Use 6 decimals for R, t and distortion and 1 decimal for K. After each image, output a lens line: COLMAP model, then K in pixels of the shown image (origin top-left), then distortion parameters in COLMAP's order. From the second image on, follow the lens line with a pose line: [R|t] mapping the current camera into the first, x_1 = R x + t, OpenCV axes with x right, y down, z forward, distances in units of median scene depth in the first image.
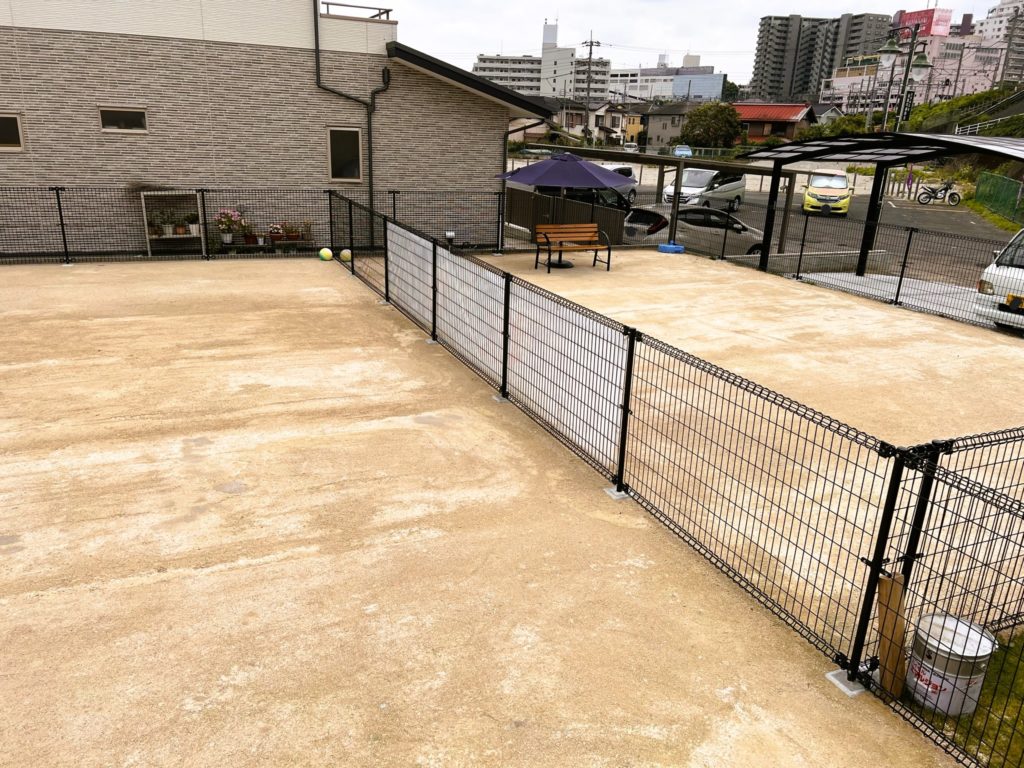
lens RADIAL K [[769.8, 0, 510.9], [0, 769.8, 385.9], [0, 0, 1]] dist [0.014669, 0.001339]
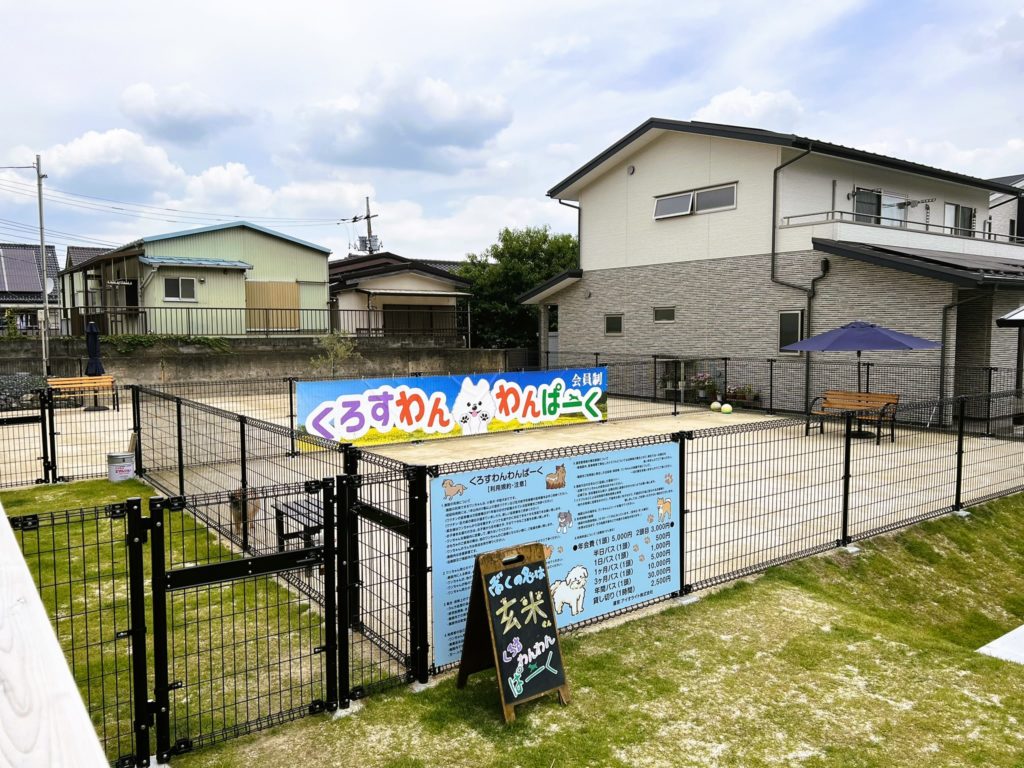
lens RADIAL K [[769.8, 0, 510.0], [0, 769.8, 387.6], [0, 0, 1]] dist [0.014669, 0.001339]
pose [[0.215618, 0.040788, -0.975625, 0.871569], [-0.292481, 0.955953, -0.024674, -0.067371], [0.931646, 0.290672, 0.218051, 0.378978]]
